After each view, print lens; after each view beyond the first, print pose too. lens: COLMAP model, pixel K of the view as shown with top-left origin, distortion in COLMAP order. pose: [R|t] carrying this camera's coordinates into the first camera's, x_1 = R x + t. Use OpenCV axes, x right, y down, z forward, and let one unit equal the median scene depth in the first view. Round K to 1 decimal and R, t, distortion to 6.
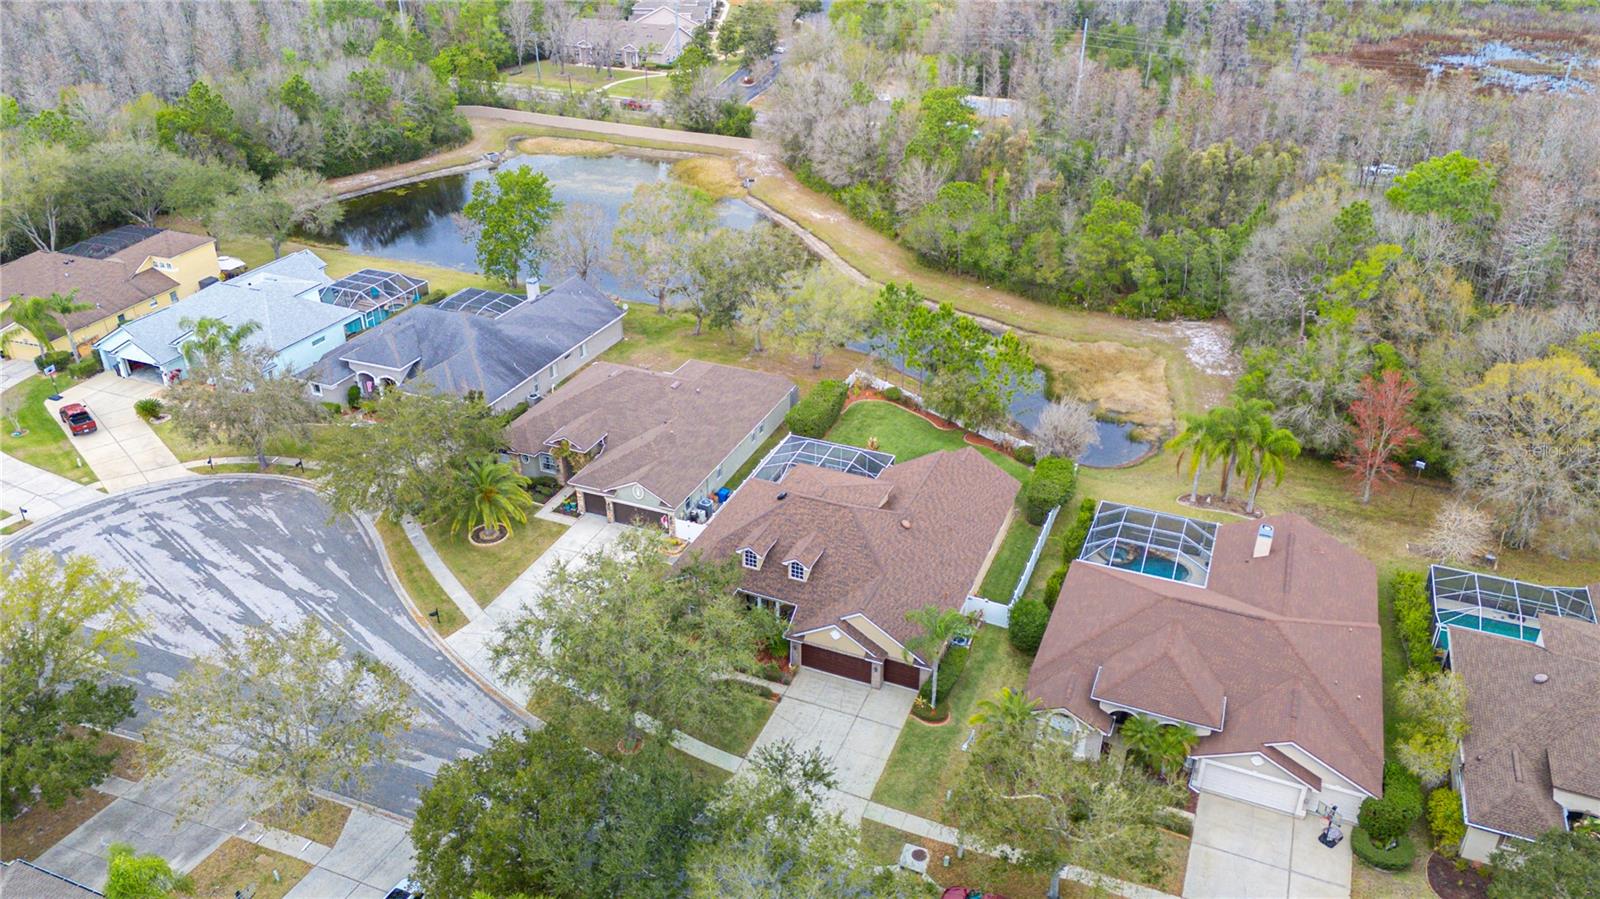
lens RADIAL K [[1174.6, 0, 800.0], [0, 1174.6, 449.5], [0, 0, 1]] dist [0.086627, -0.089220]
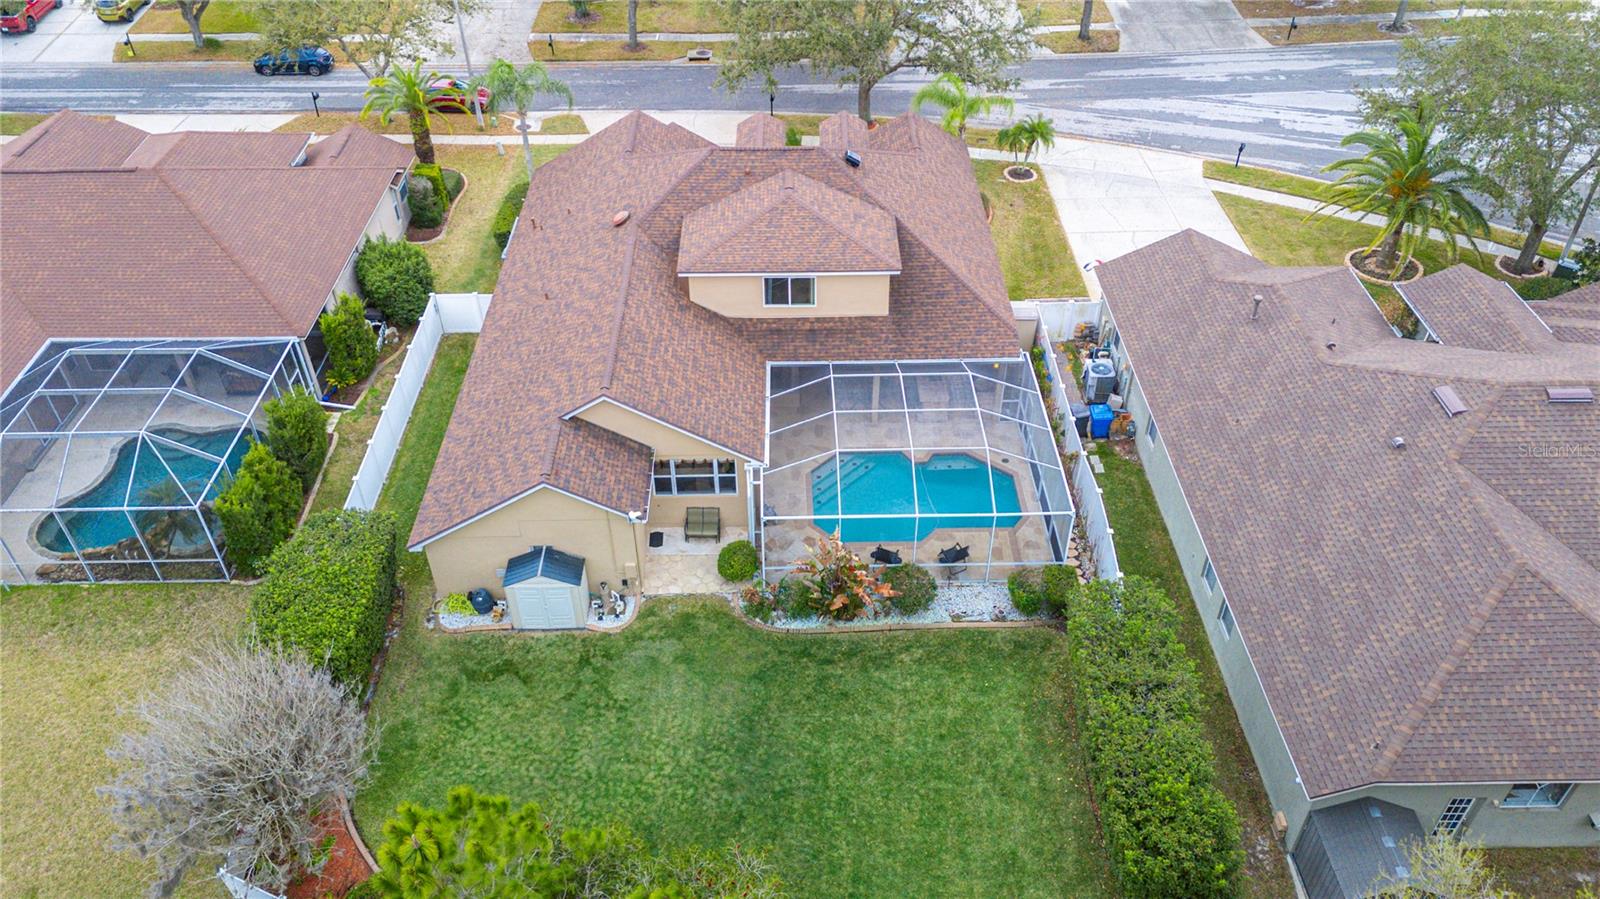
lens RADIAL K [[1174.6, 0, 800.0], [0, 1174.6, 449.5], [0, 0, 1]] dist [0.086627, -0.089220]
pose [[-0.916851, 0.253907, -0.308084, 0.152406], [-0.192295, 0.395418, 0.898147, -0.285630], [0.349868, 0.882709, -0.313714, 0.949989]]
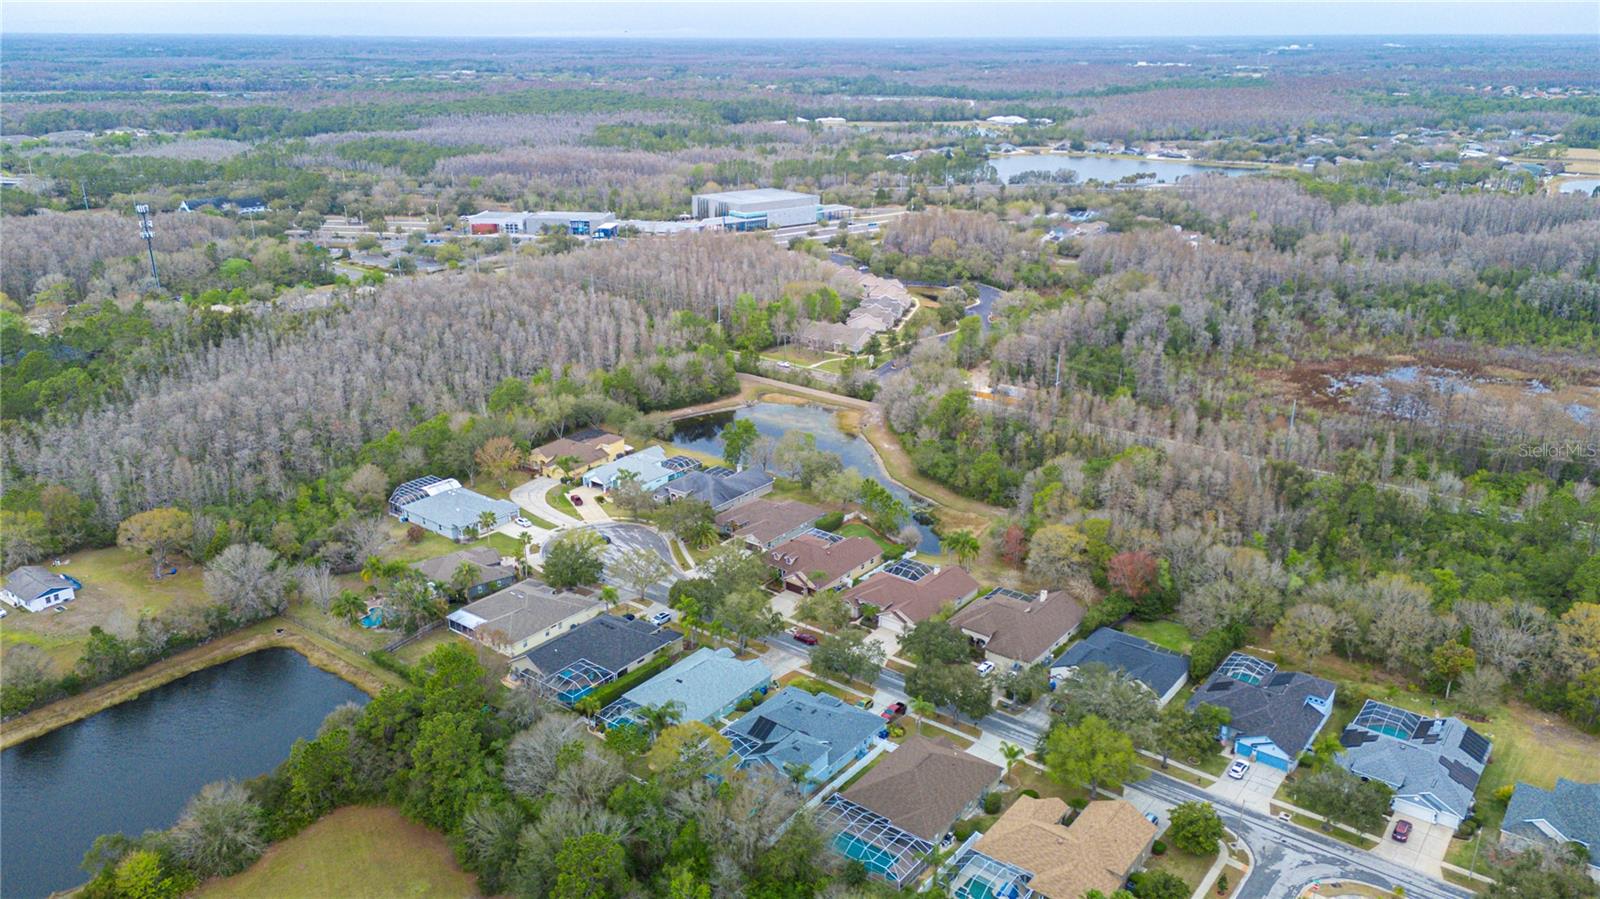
lens RADIAL K [[1168.0, 0, 800.0], [0, 1168.0, 449.5], [0, 0, 1]] dist [0.113901, -0.154145]
pose [[0.965350, 0.085521, -0.246546, 0.559944], [-0.124258, 0.981436, -0.146095, 0.189660], [0.229475, 0.171668, 0.958056, -1.500979]]
